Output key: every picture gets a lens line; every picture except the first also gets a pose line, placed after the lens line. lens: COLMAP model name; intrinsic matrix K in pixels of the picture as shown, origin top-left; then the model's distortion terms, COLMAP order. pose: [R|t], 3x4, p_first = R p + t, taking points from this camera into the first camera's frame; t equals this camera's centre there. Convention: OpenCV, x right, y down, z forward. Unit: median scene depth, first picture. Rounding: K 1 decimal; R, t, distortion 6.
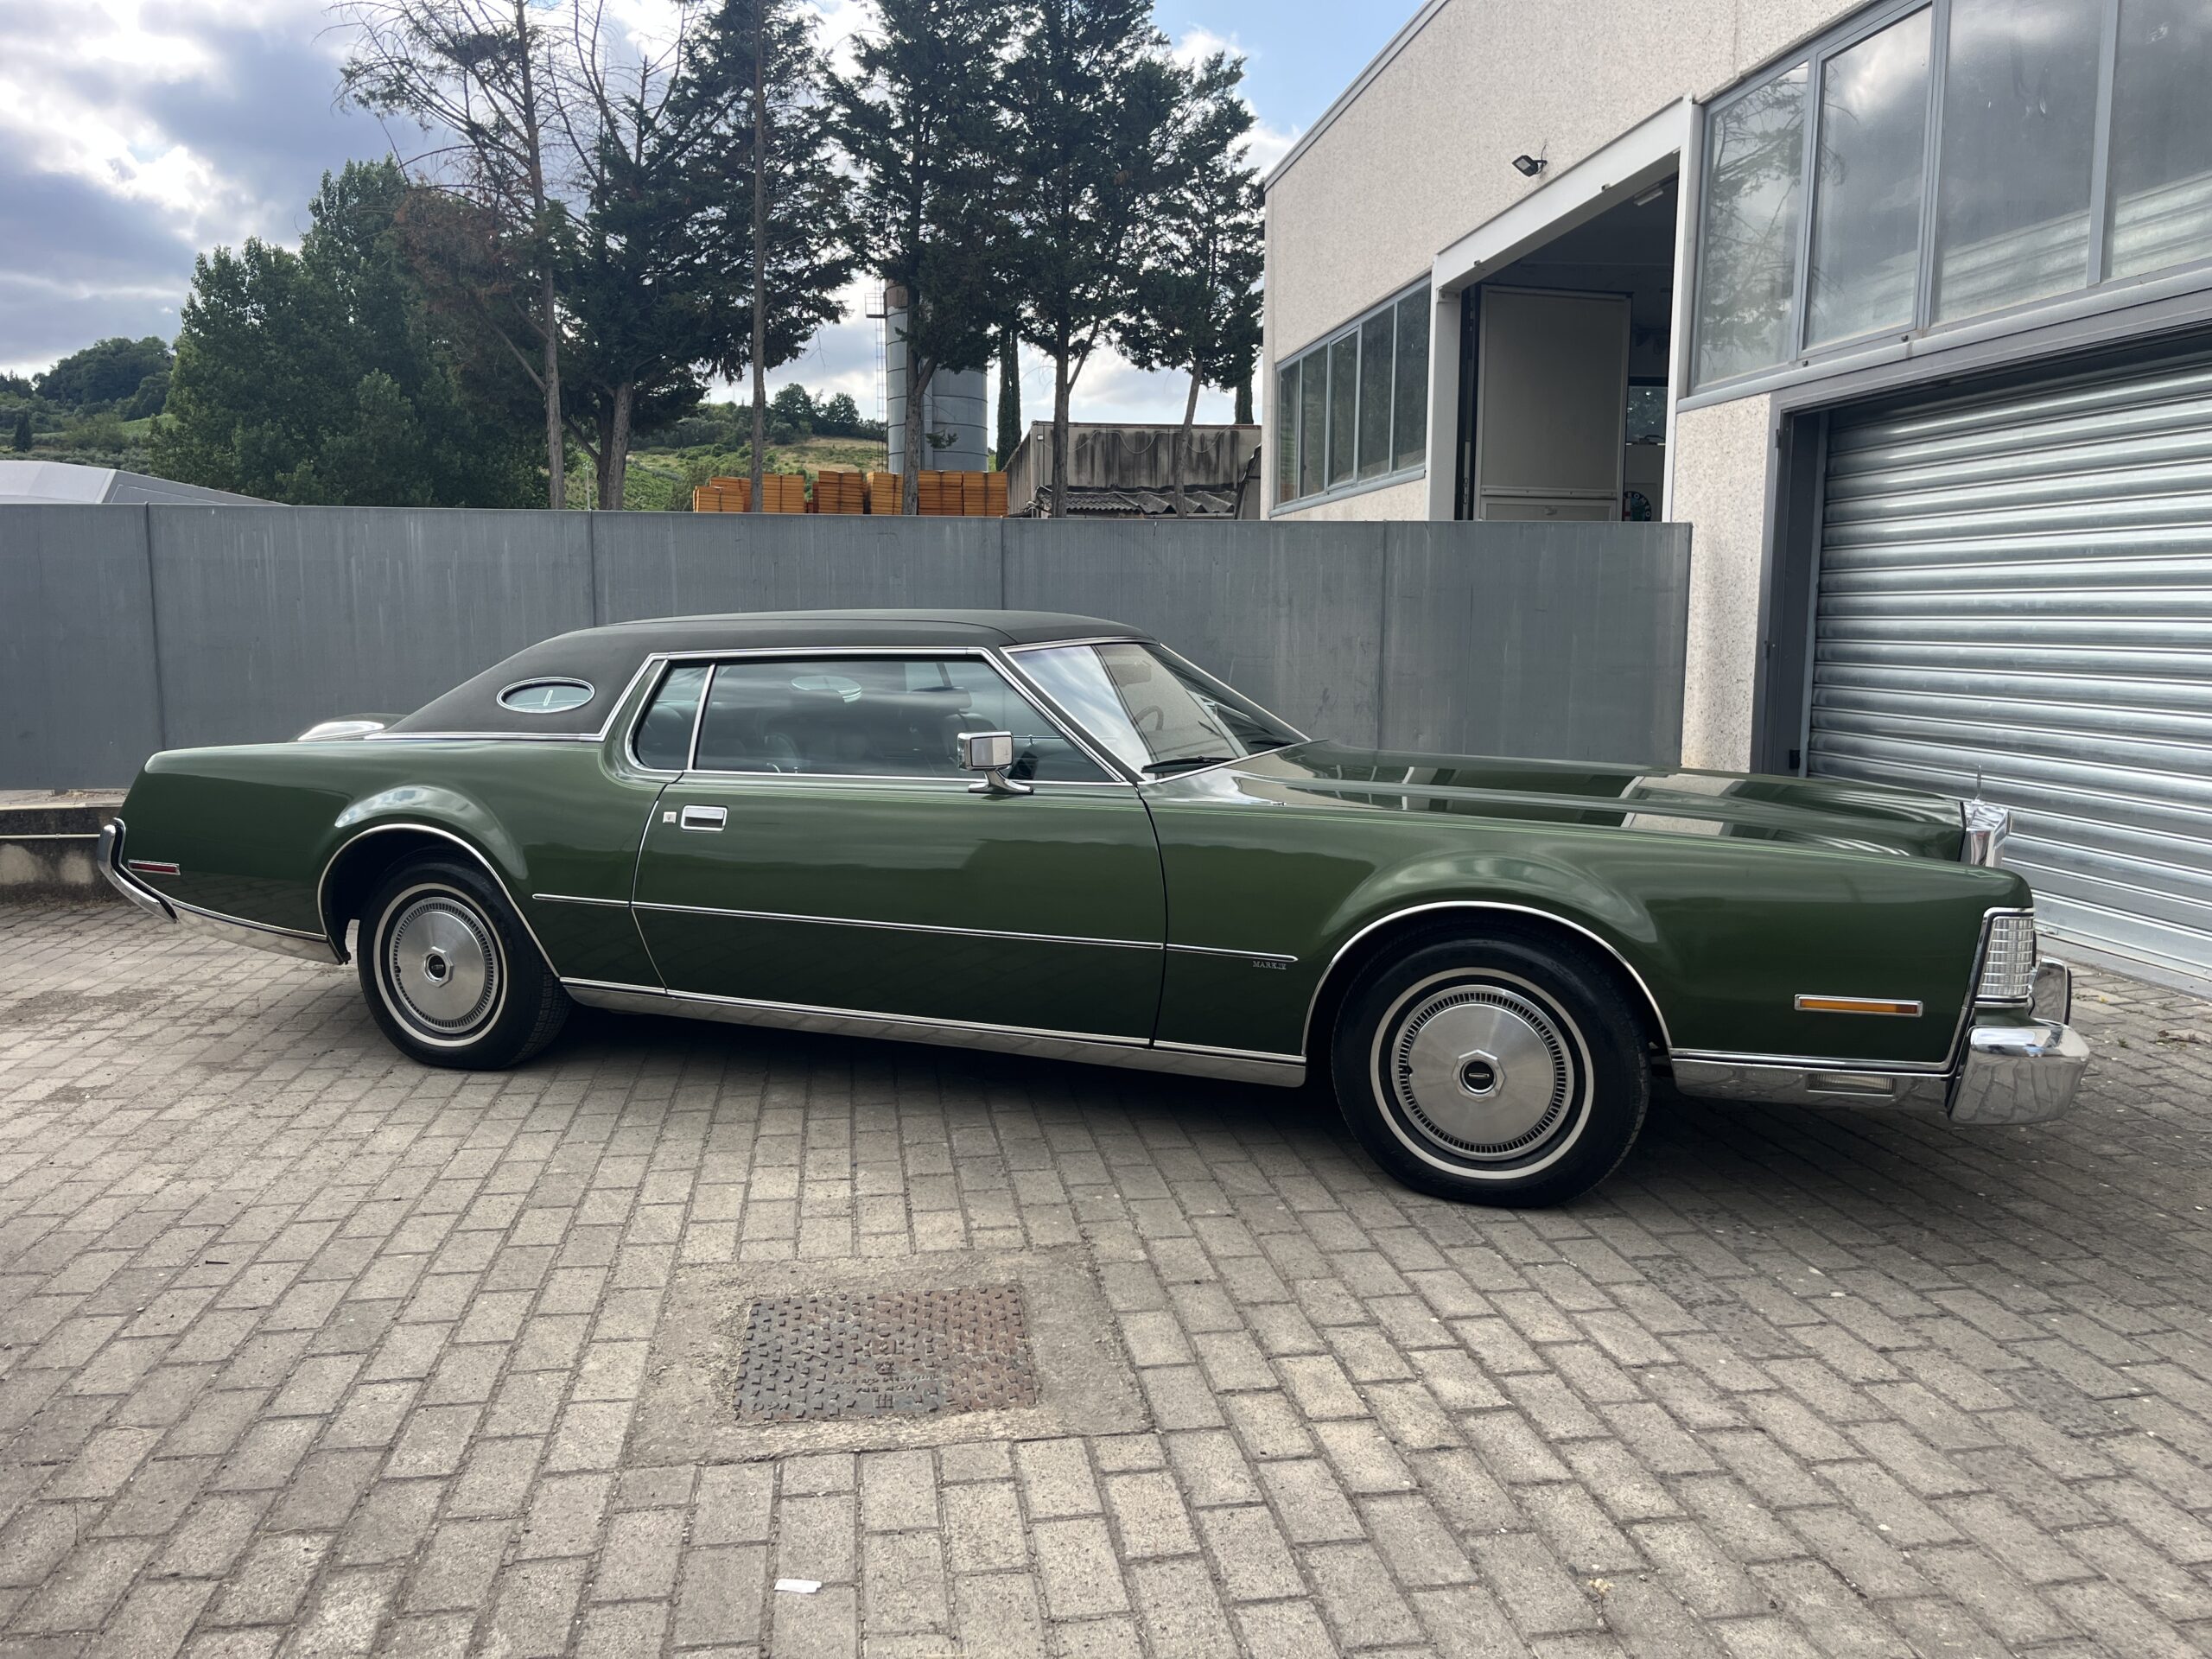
lens RADIAL K [[1706.5, 0, 1103.5], [0, 1706.5, 841.1], [0, 0, 1]] dist [0.046146, -0.074252]
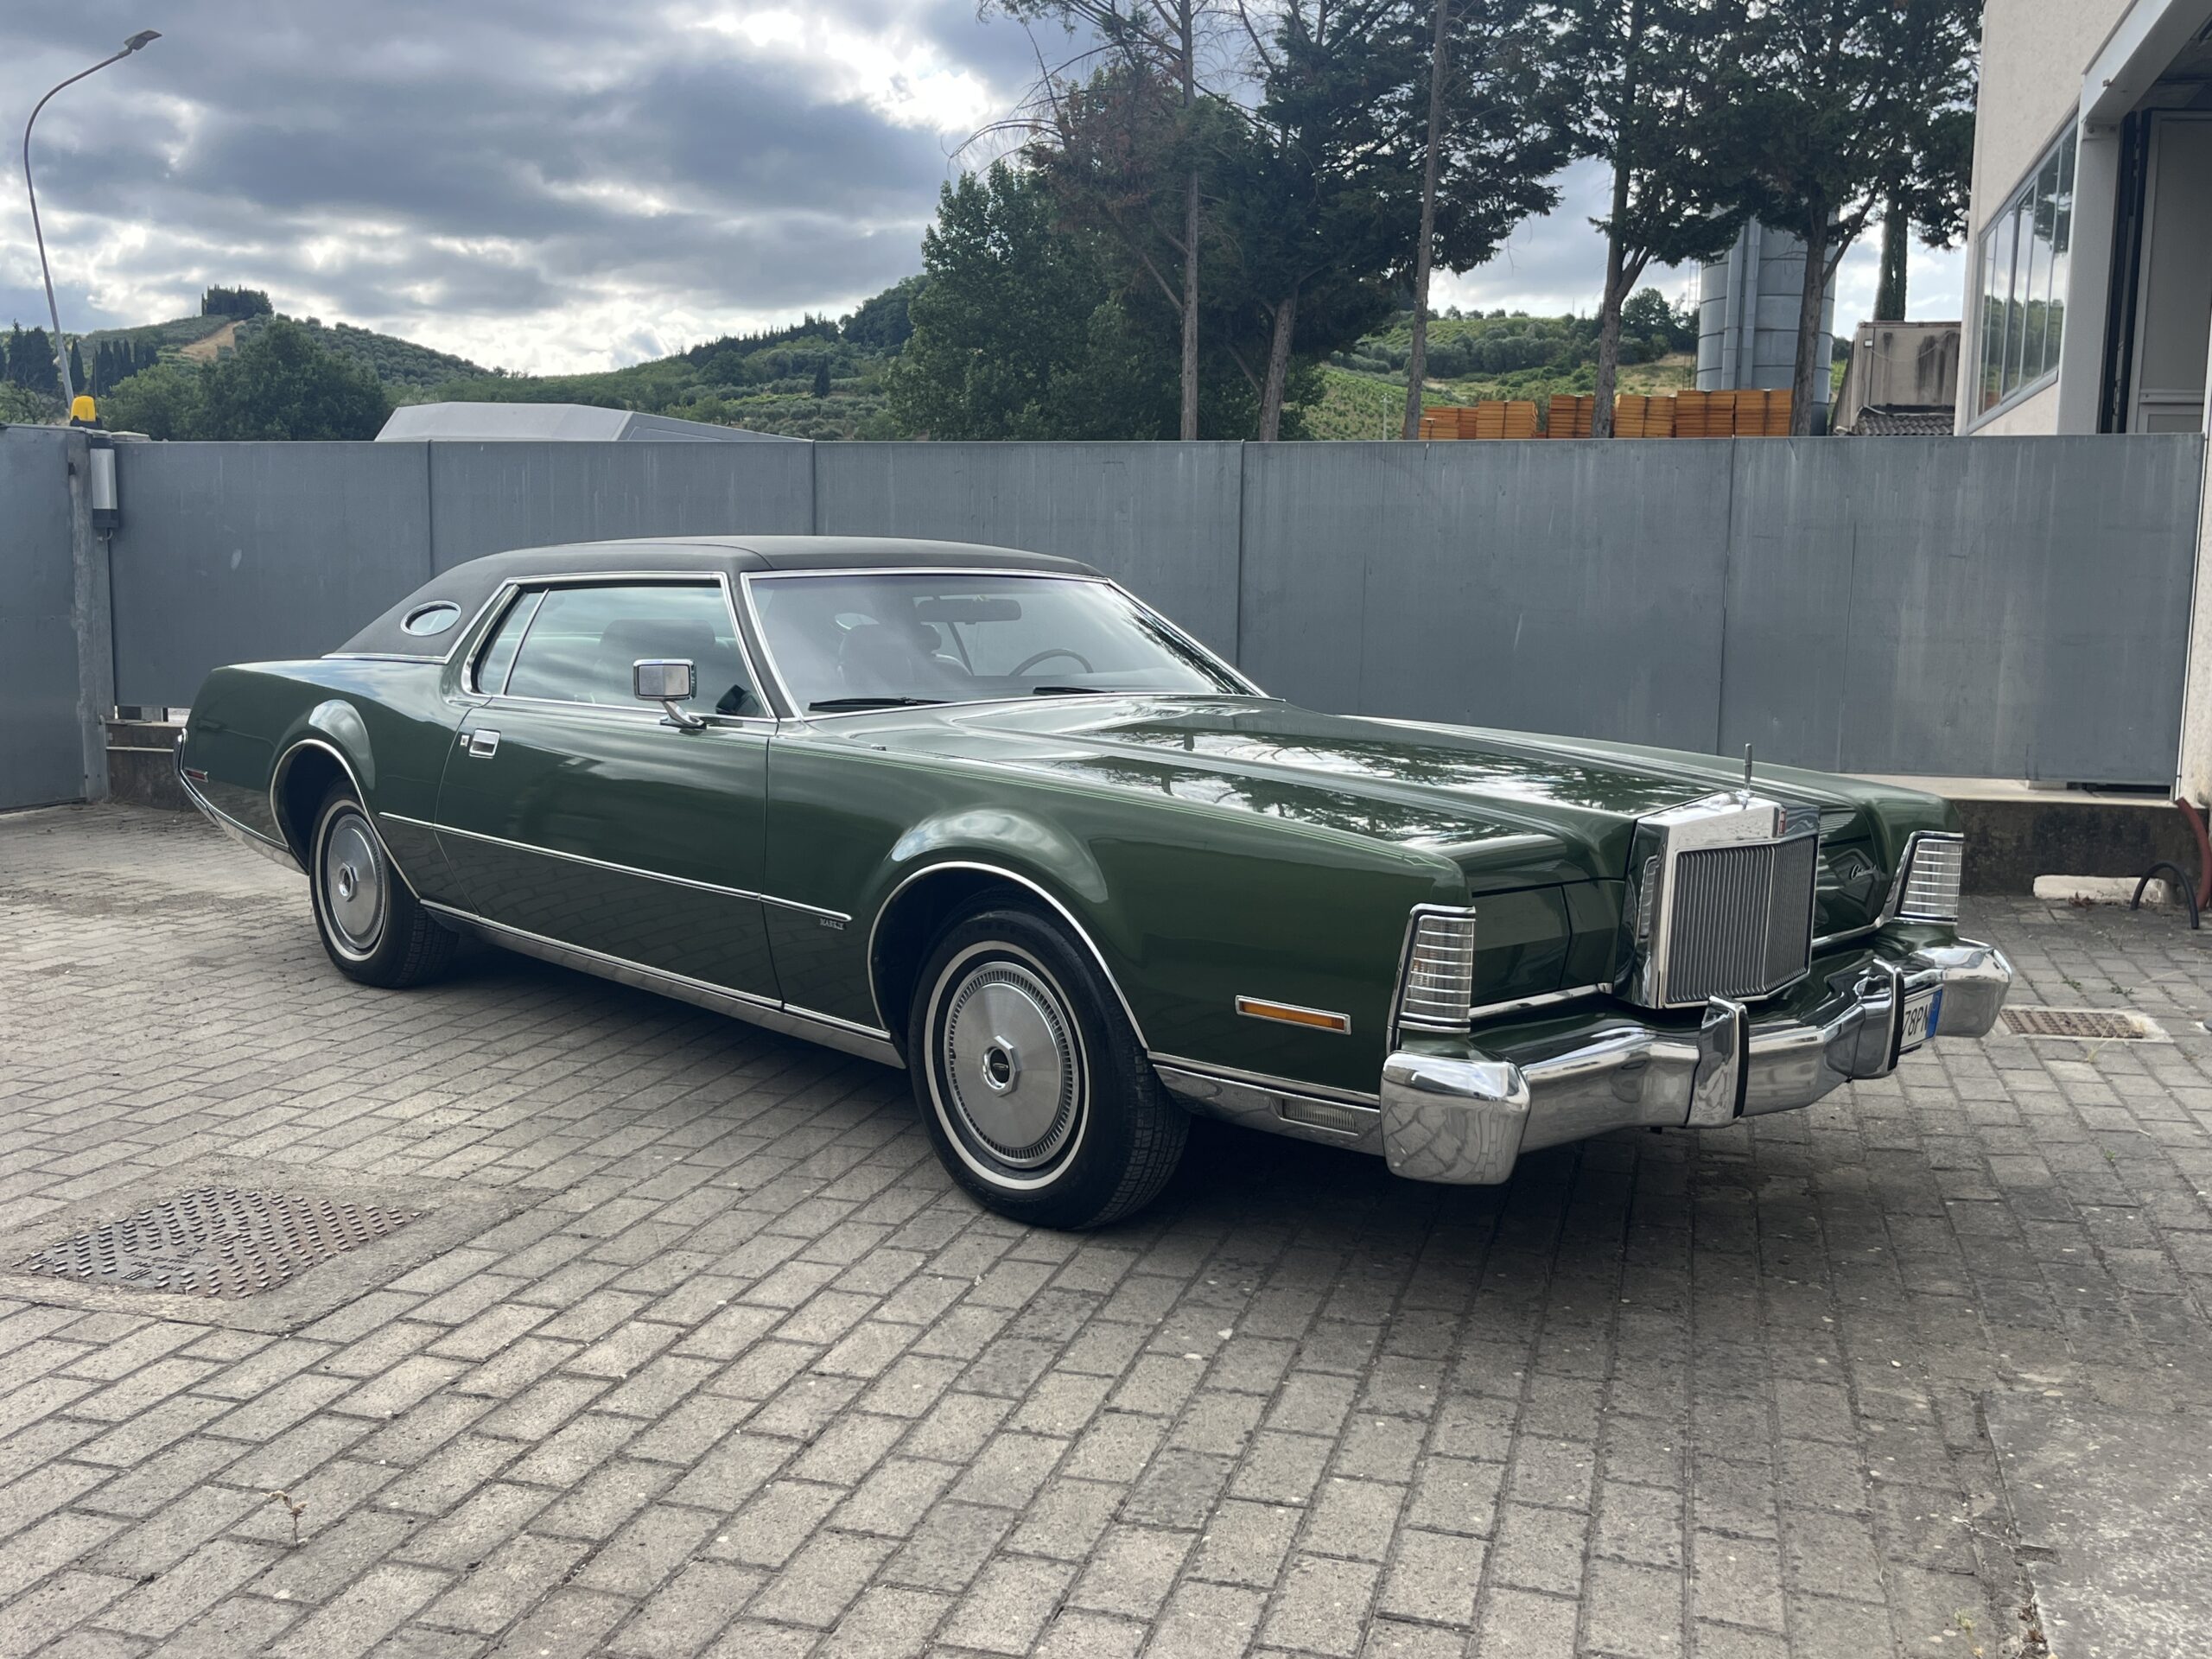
lens RADIAL K [[2105.4, 0, 1104.5], [0, 2105.4, 830.8], [0, 0, 1]] dist [0.023645, 0.000000]
pose [[0.906033, 0.061799, -0.418672, 0.684900], [-0.066640, 0.997772, 0.003066, 0.011049], [0.417928, 0.025123, 0.908133, 0.052823]]
